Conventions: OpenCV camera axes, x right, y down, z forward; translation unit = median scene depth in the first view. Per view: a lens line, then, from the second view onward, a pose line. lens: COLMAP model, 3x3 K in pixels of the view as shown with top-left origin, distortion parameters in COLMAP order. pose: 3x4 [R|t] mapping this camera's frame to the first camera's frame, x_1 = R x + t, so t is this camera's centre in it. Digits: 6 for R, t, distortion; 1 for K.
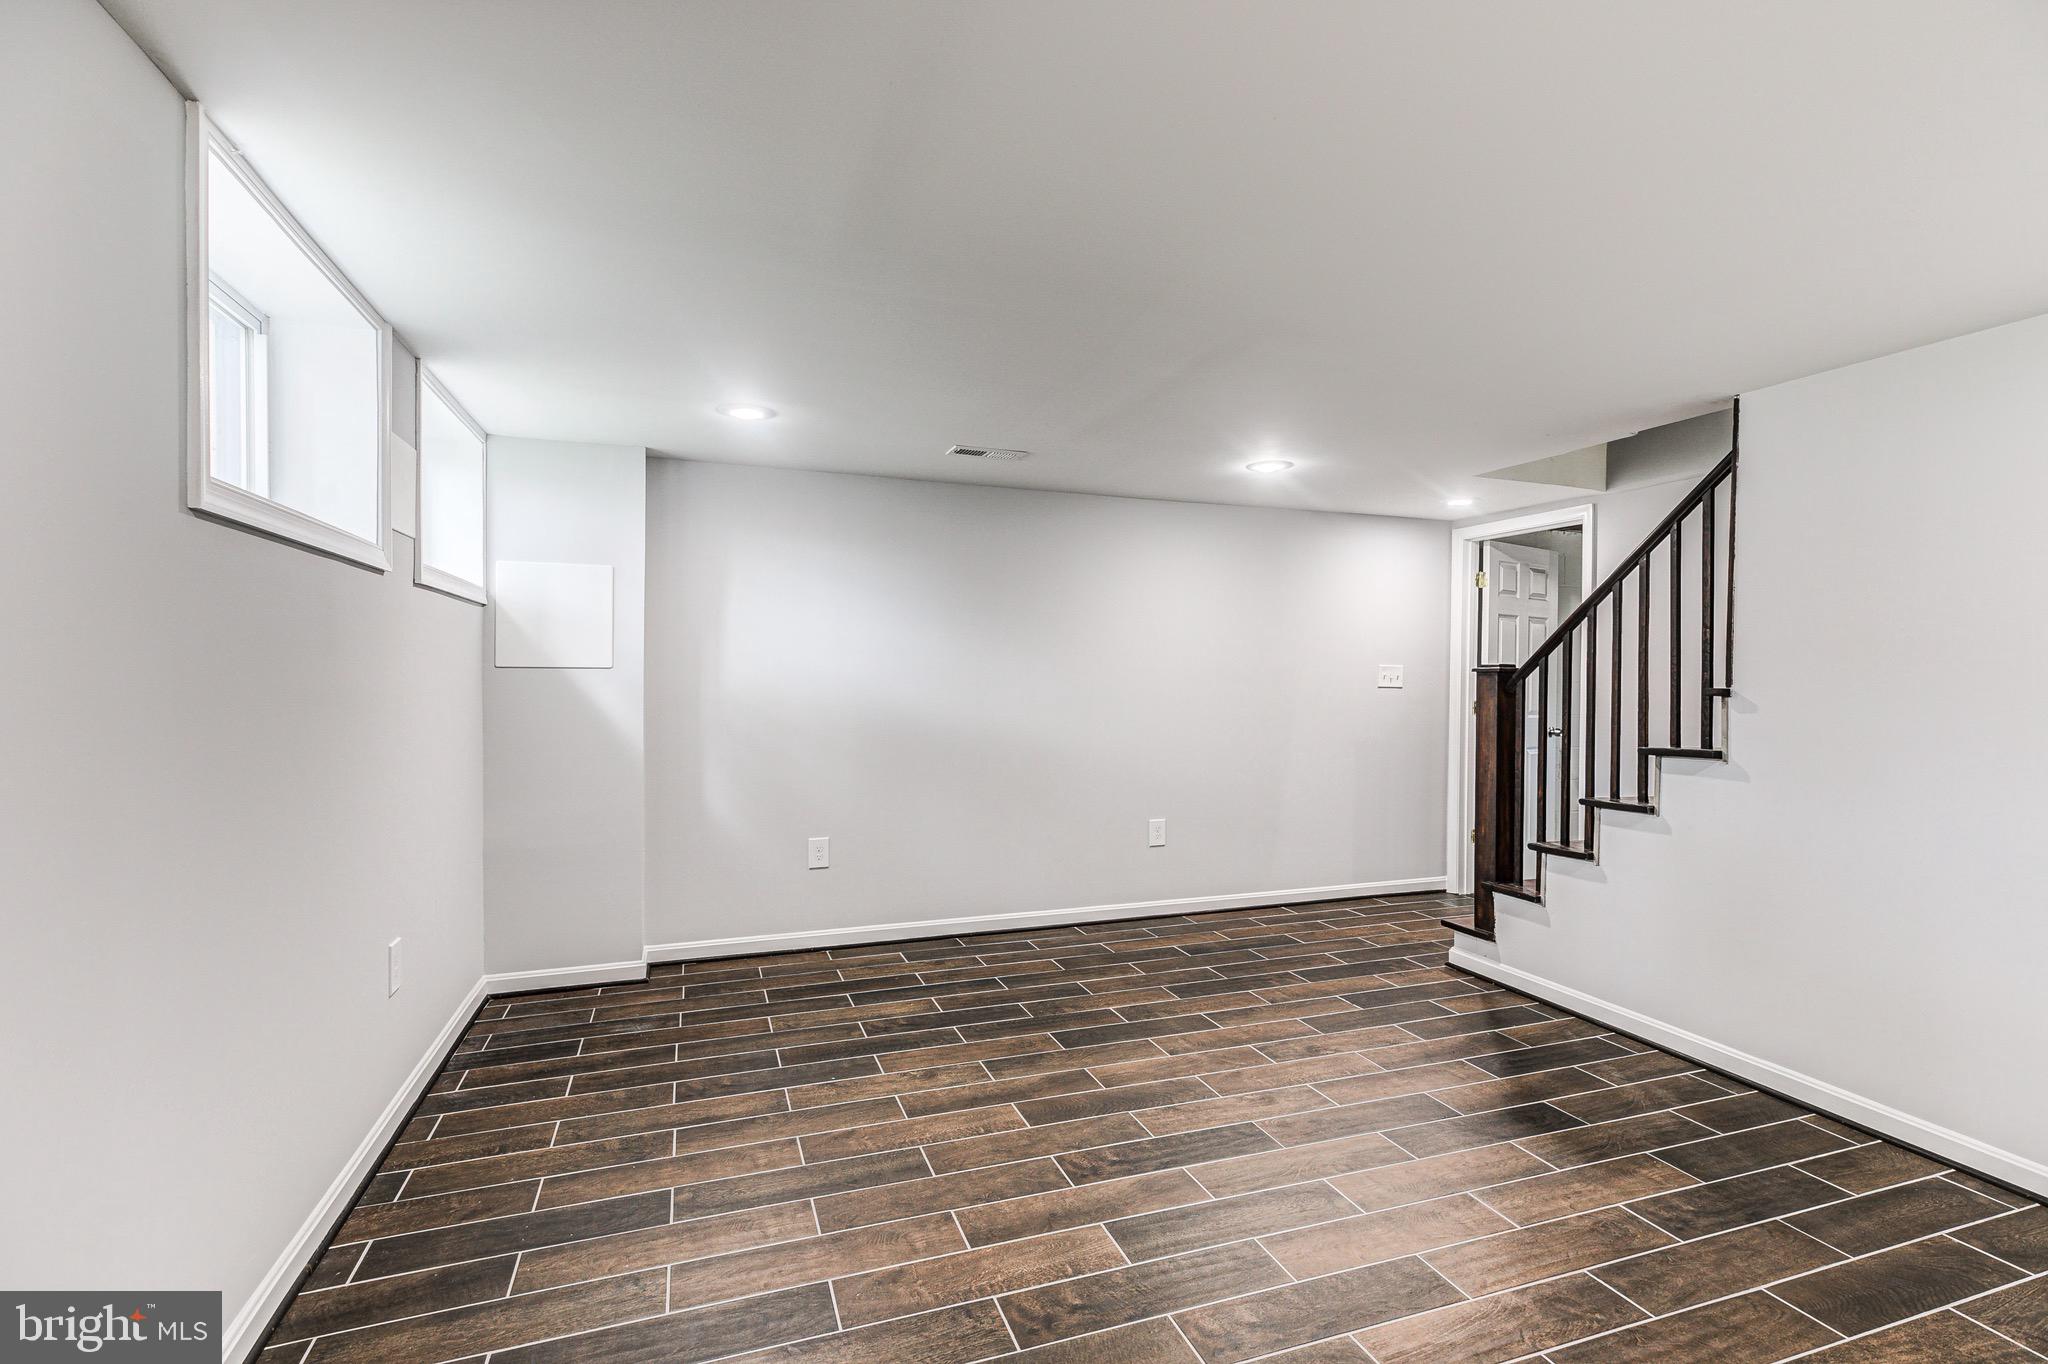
lens RADIAL K [[932.3, 0, 1022.3], [0, 932.3, 670.2], [0, 0, 1]] dist [0.009923, -0.000106]
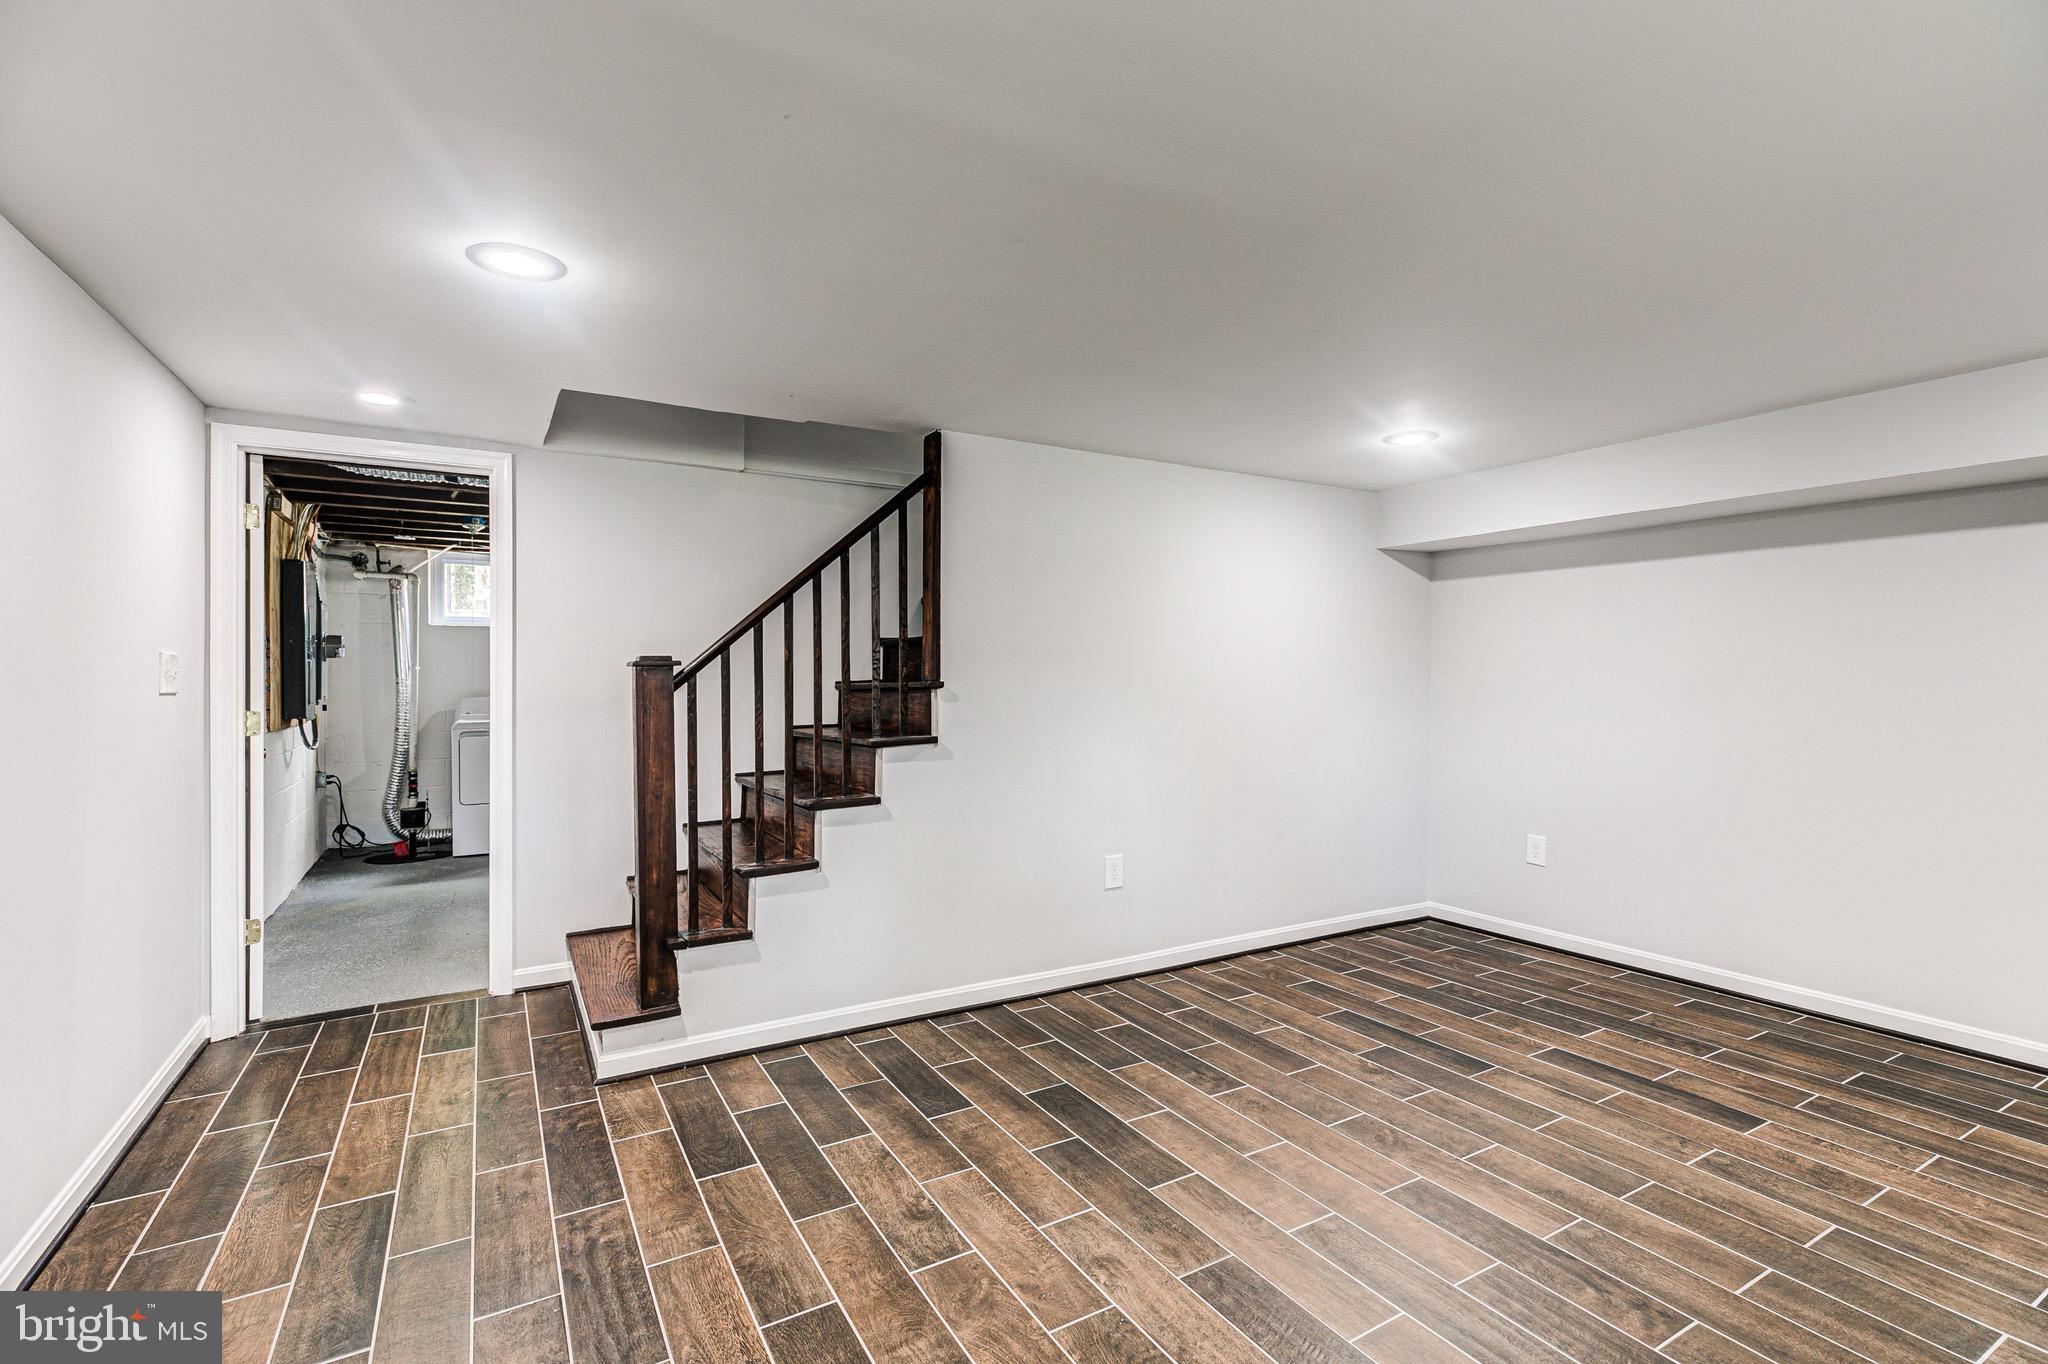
lens RADIAL K [[932.3, 0, 1022.3], [0, 932.3, 670.2], [0, 0, 1]] dist [0.009923, -0.000106]
pose [[-0.186295, -0.001540, 0.982493, -0.389439], [-0.002032, 0.999997, 0.001183, 0.003590], [-0.982492, -0.001776, -0.186298, 1.079845]]
